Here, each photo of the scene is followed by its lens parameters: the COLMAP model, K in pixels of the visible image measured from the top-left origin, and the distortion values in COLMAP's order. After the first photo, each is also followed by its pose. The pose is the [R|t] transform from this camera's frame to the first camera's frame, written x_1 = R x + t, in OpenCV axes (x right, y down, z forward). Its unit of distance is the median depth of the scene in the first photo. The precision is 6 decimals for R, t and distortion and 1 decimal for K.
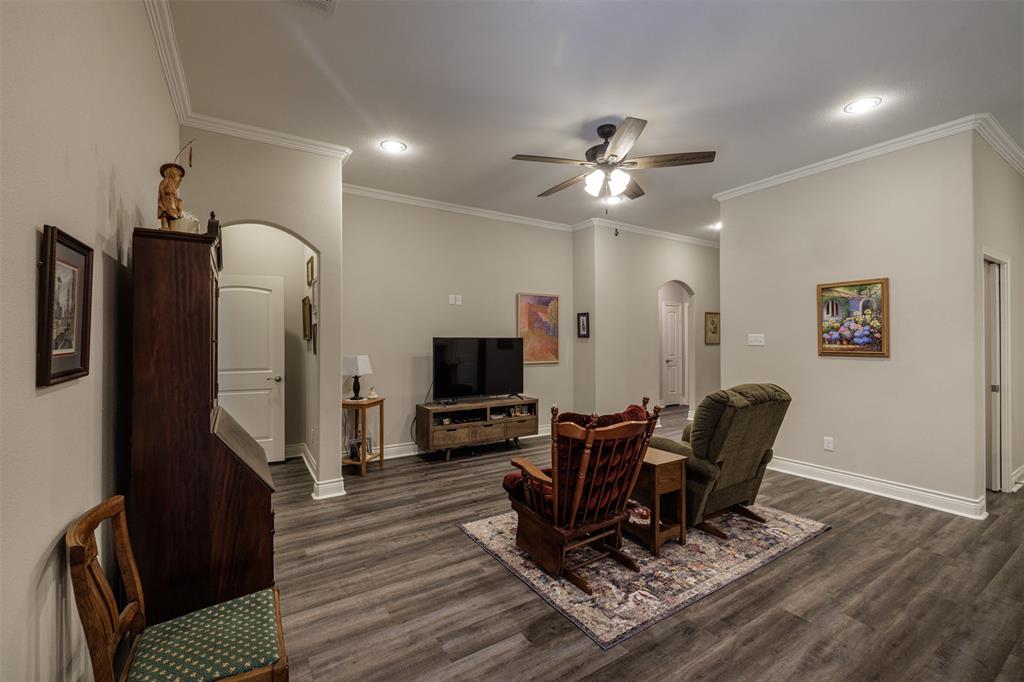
lens RADIAL K [[425.2, 0, 506.6], [0, 425.2, 339.1], [0, 0, 1]] dist [-0.000675, -0.000378]
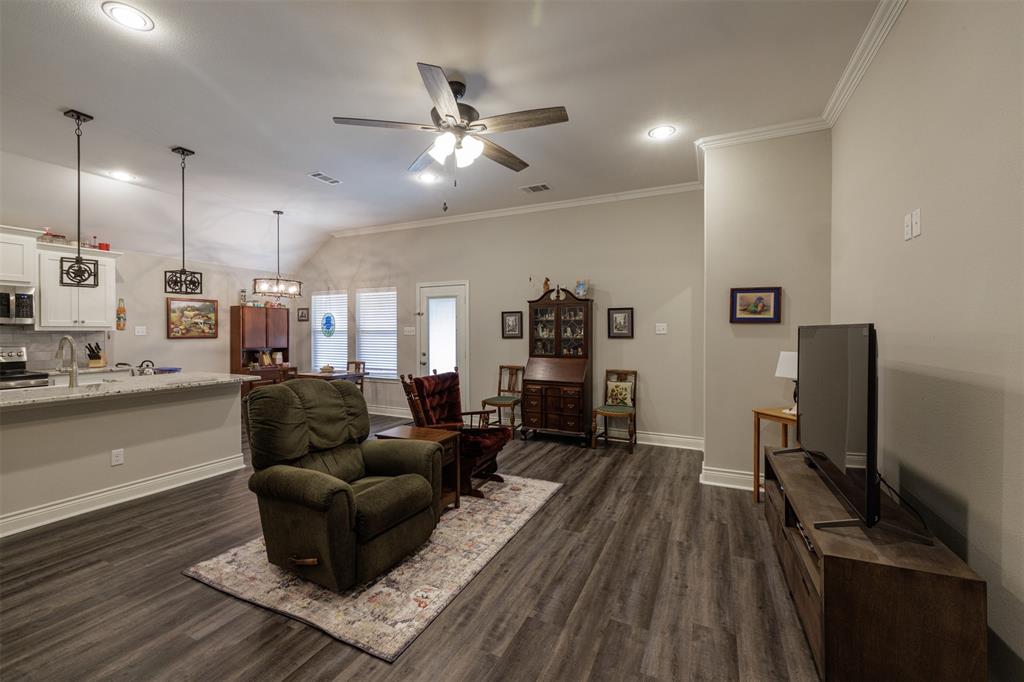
lens RADIAL K [[425.2, 0, 505.0], [0, 425.2, 332.6], [0, 0, 1]] dist [-0.000675, -0.000378]
pose [[-0.848571, 0.008067, -0.529021, 0.606554], [0.006163, 0.999967, 0.005364, 0.000538], [0.529046, 0.001292, -0.848592, 1.785591]]
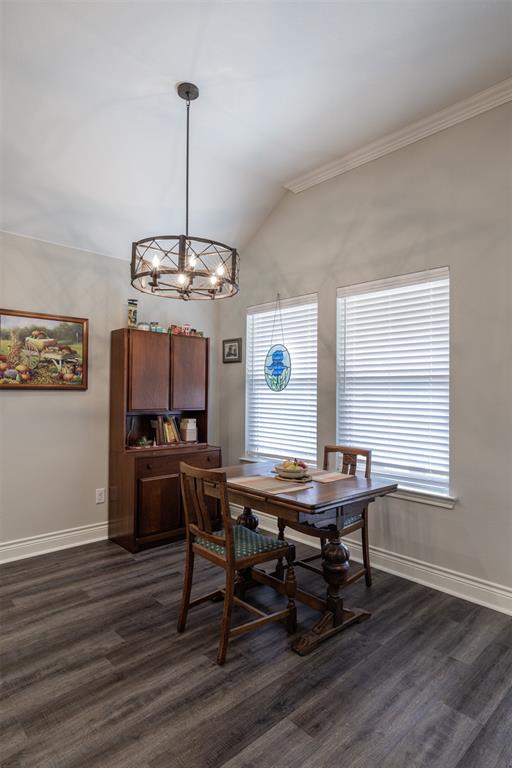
lens RADIAL K [[425.6, 0, 251.4], [0, 425.6, 387.6], [0, 0, 1]] dist [-0.004576, -0.000159]
pose [[-0.982408, -0.003859, -0.186705, 0.498392], [-0.002491, 0.999968, -0.007557, 0.027140], [0.186729, -0.006959, -0.982387, 0.557570]]
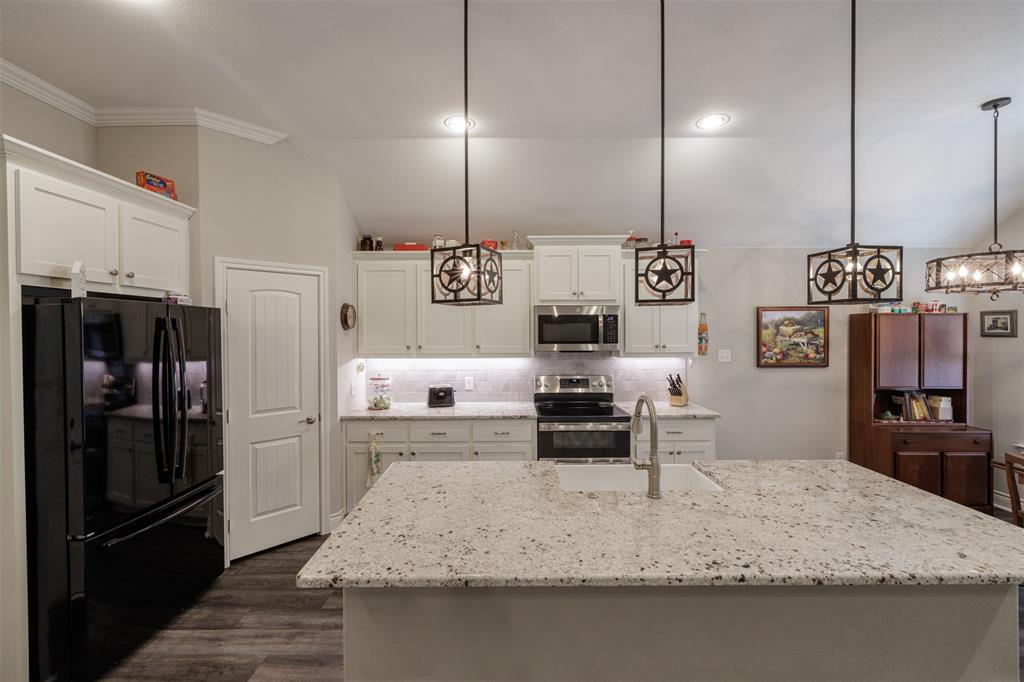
lens RADIAL K [[425.2, 0, 506.1], [0, 425.2, 336.1], [0, 0, 1]] dist [-0.000675, -0.000378]
pose [[-0.836815, 0.003412, 0.547475, 0.793501], [0.007526, 0.999958, 0.005272, -0.072004], [-0.547434, 0.008532, -0.836806, 0.971589]]
